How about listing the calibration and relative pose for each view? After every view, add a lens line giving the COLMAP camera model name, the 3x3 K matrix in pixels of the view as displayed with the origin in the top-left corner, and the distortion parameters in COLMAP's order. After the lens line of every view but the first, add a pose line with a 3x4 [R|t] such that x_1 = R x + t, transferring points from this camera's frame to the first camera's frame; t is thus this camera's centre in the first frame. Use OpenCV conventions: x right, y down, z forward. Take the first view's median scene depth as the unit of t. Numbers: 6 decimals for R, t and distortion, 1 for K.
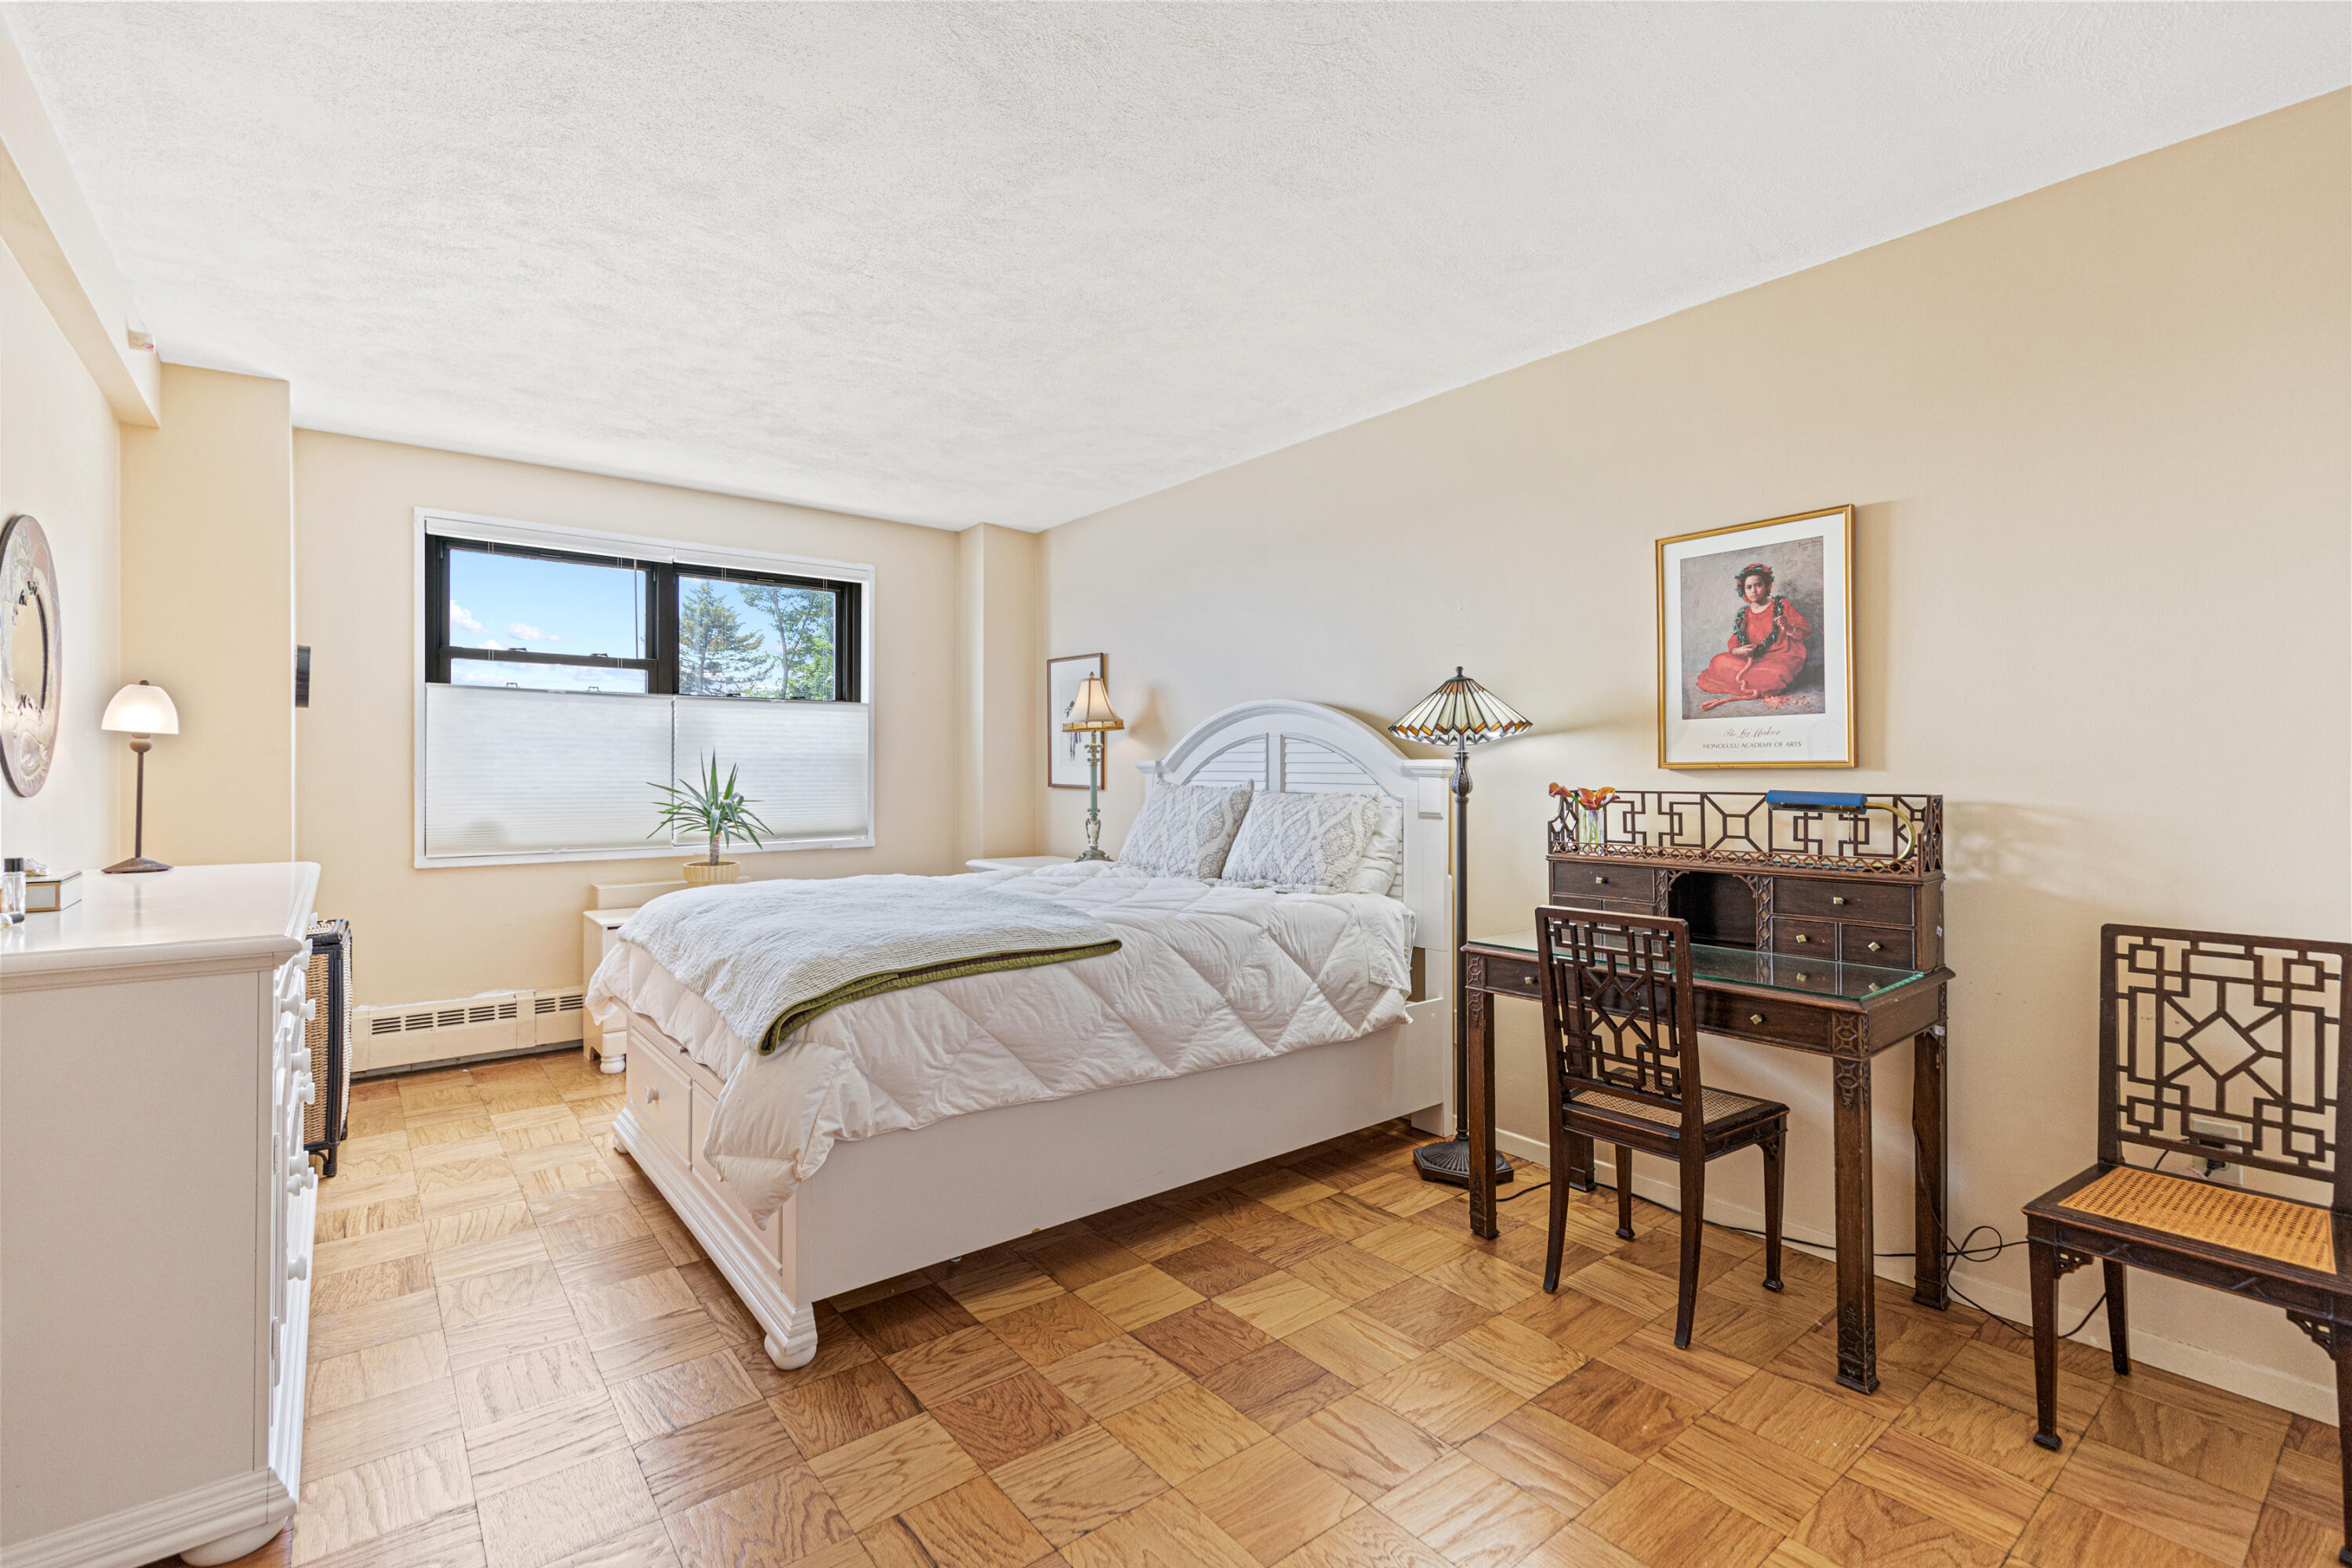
lens RADIAL K [[1052.7, 0, 1191.8], [0, 1052.7, 769.8], [0, 0, 1]] dist [0.008962, -0.001019]
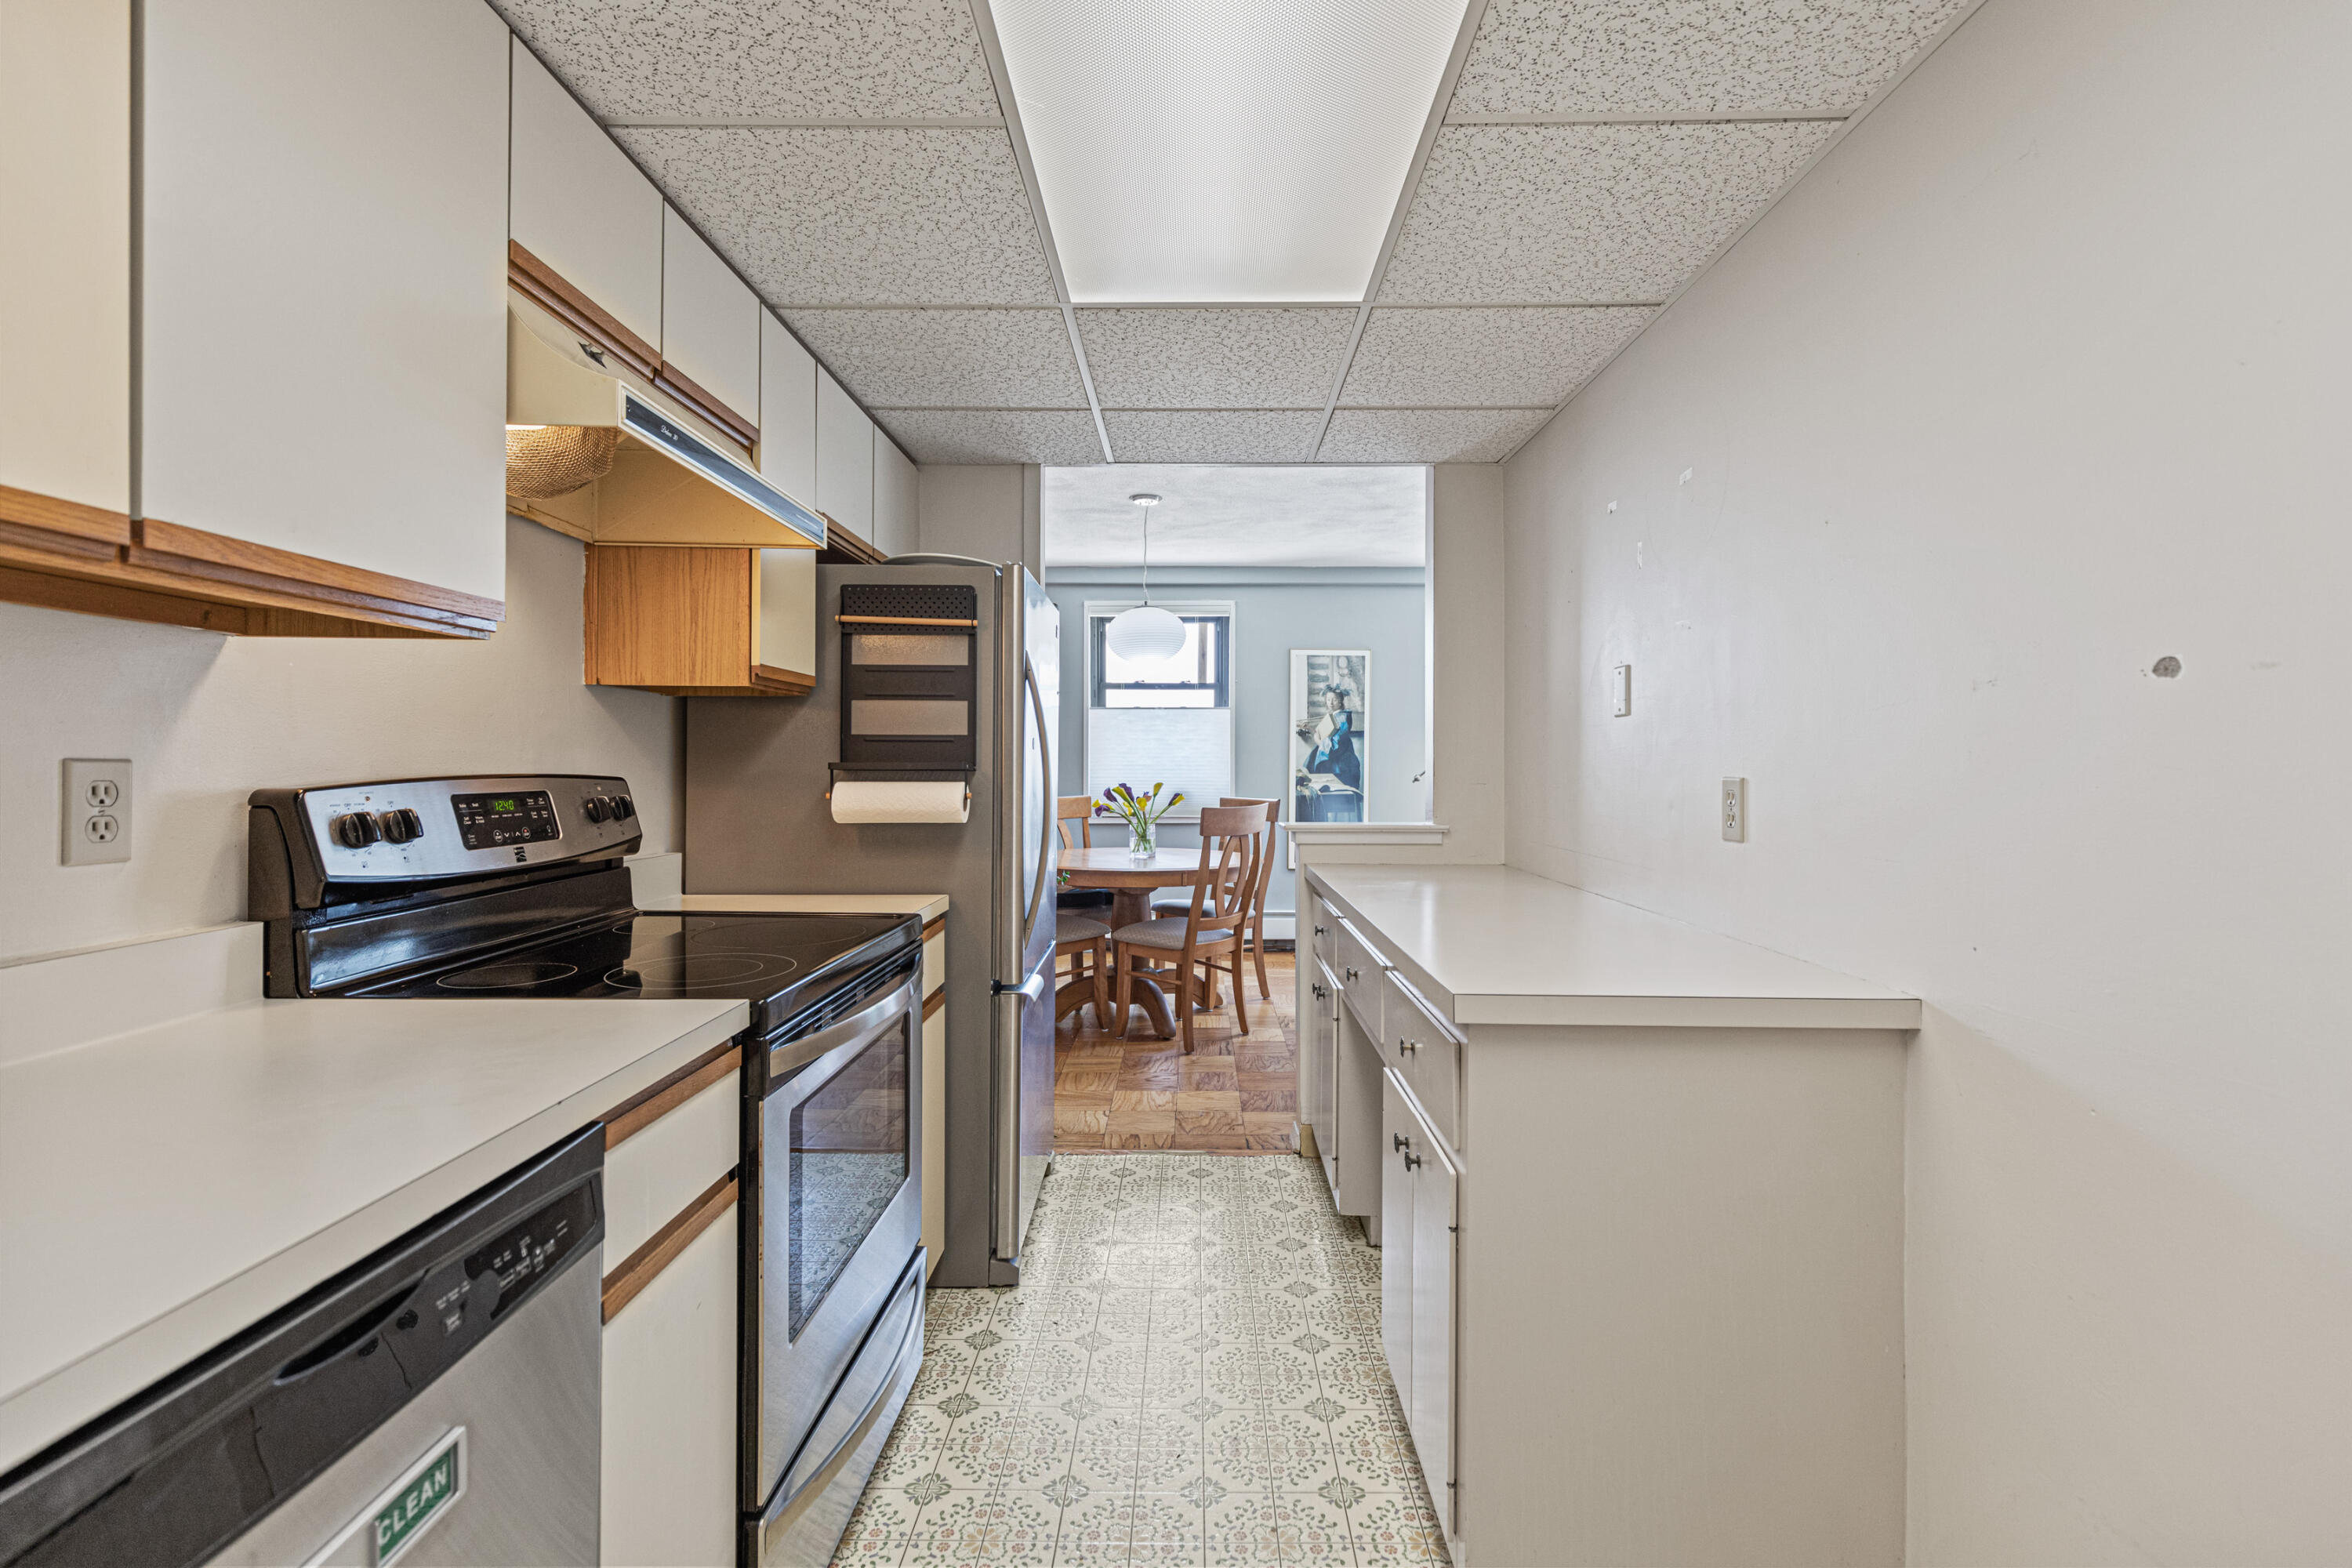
lens RADIAL K [[1052.7, 0, 1186.8], [0, 1052.7, 771.5], [0, 0, 1]] dist [0.008962, -0.001019]
pose [[0.766560, 0.011643, -0.642068, 0.658720], [-0.006609, 0.999926, 0.010243, 0.005543], [0.642139, -0.003609, 0.766580, -0.248074]]
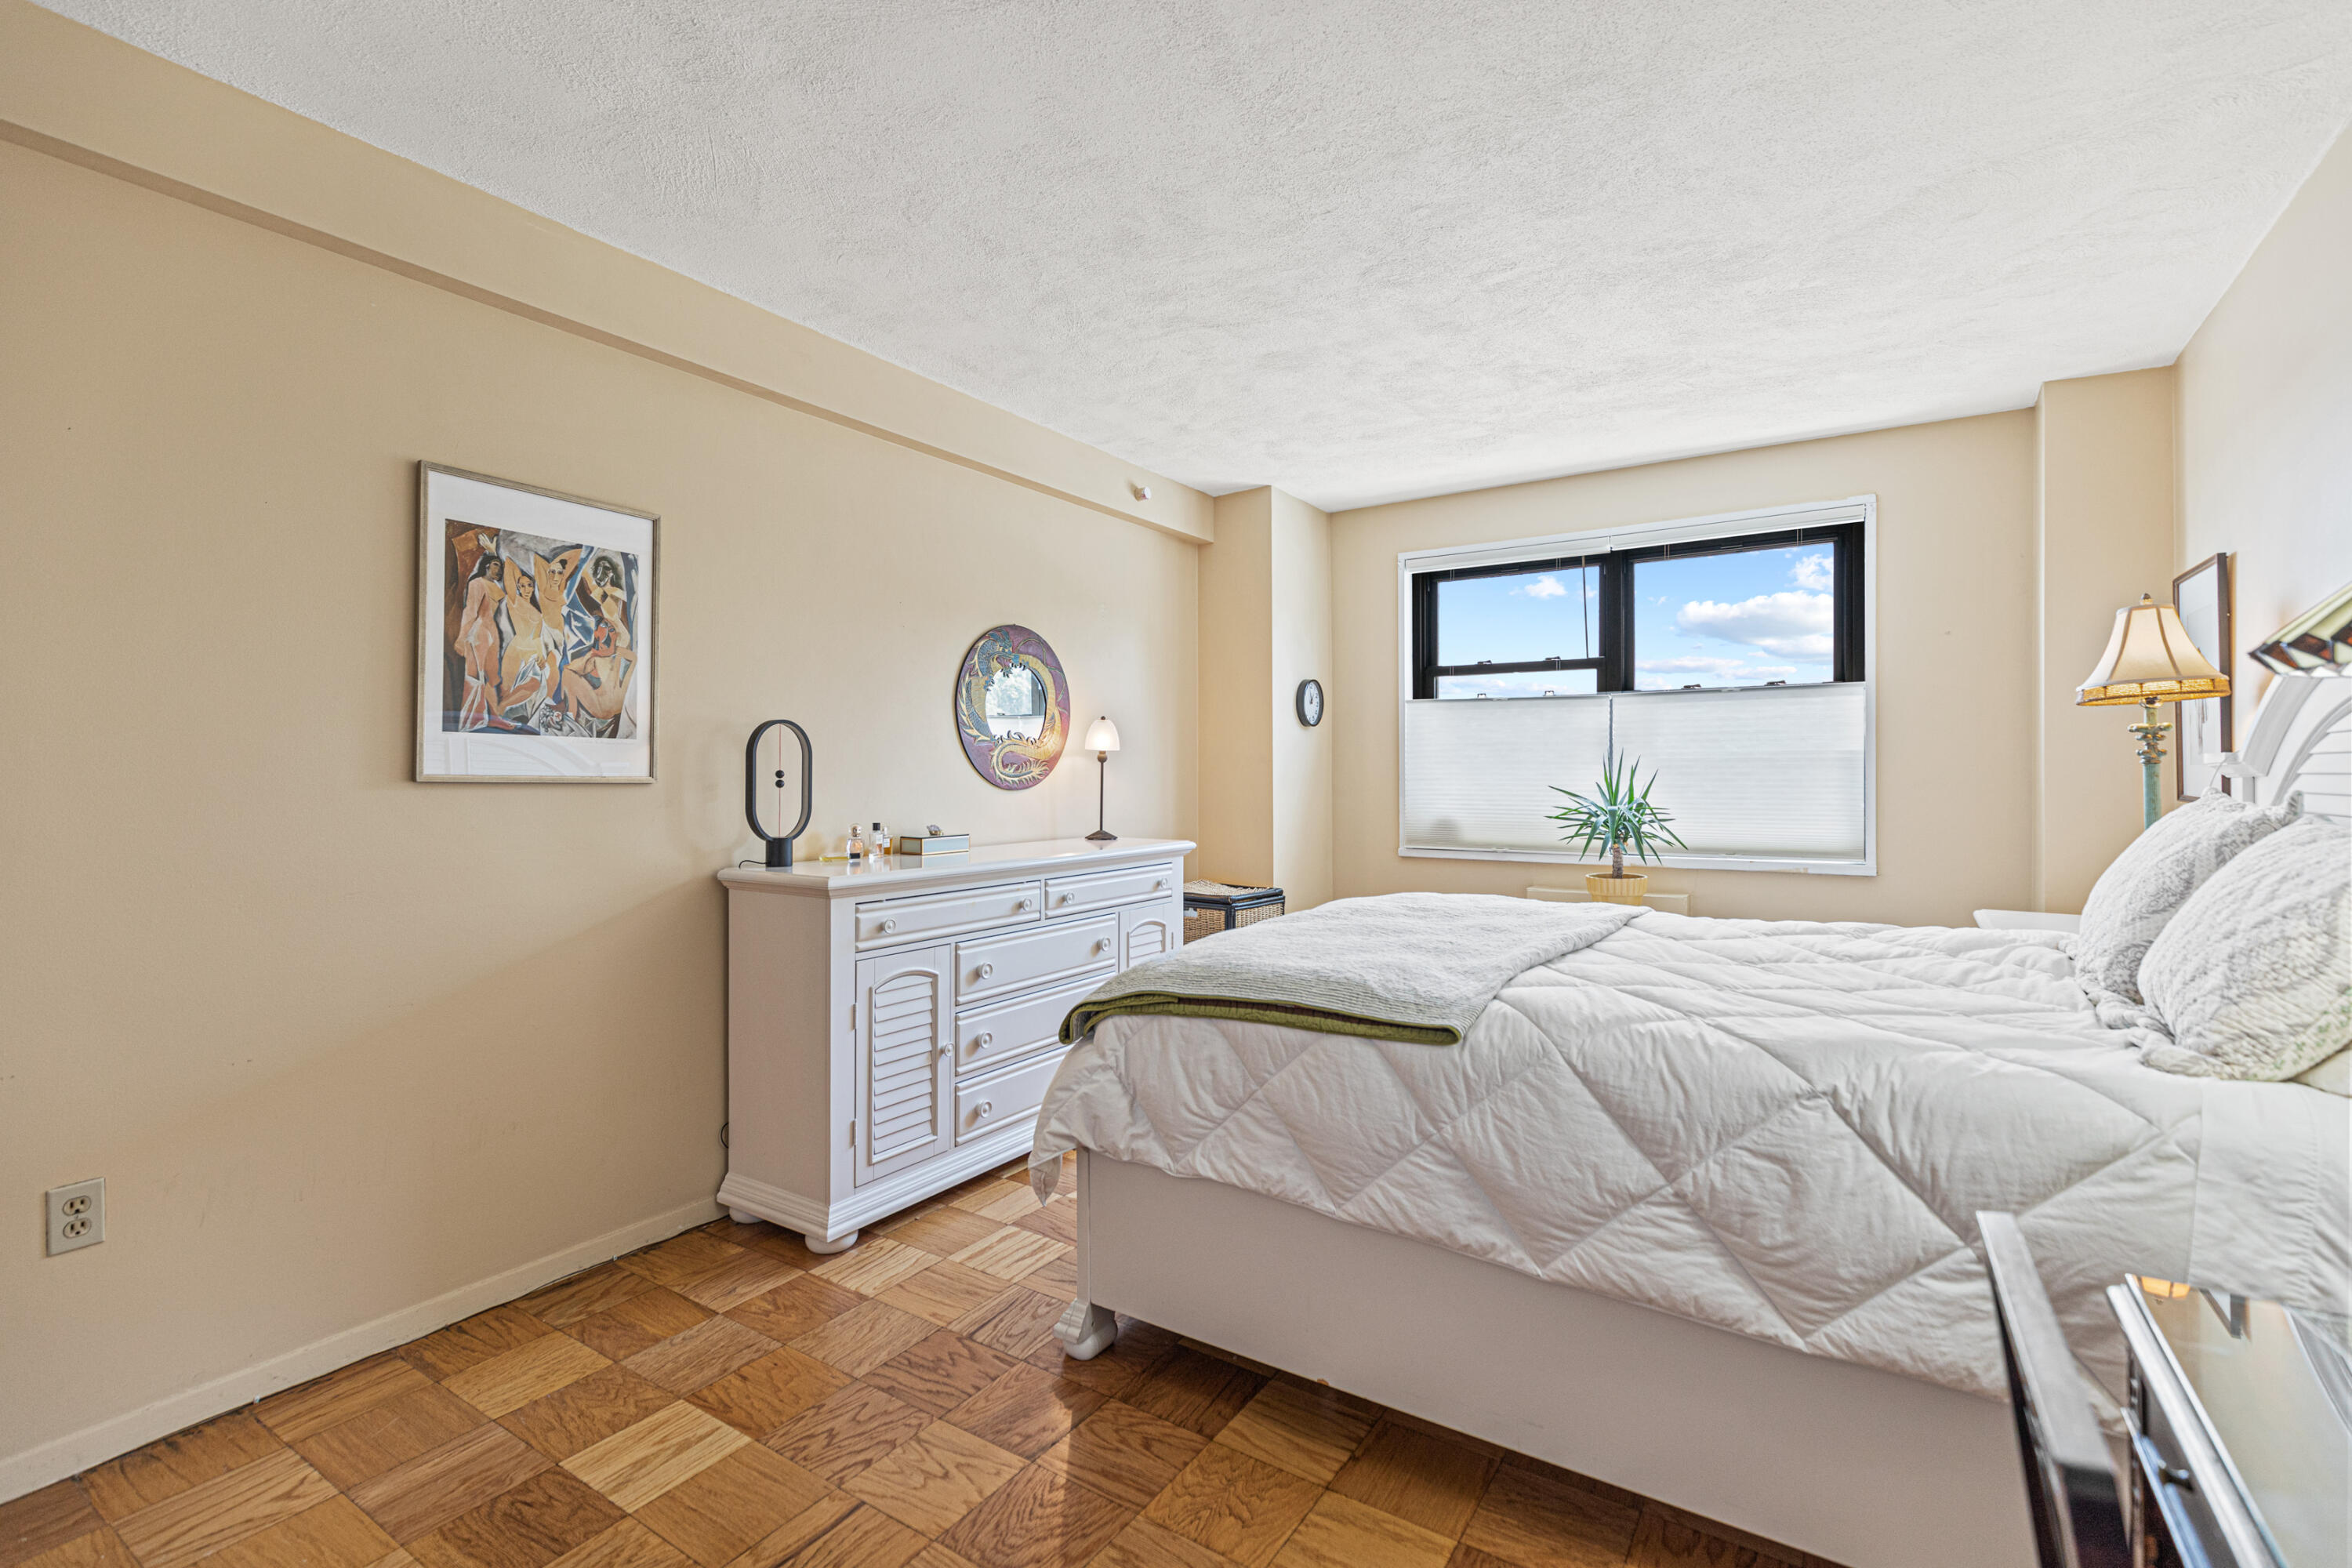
lens RADIAL K [[1052.7, 0, 1191.9], [0, 1052.7, 777.3], [0, 0, 1]] dist [0.008962, -0.001019]
pose [[0.310179, 0.001592, -0.950677, 0.463359], [0.002560, 0.999994, 0.002510, 0.001240], [0.950675, -0.003213, 0.310173, 0.579618]]
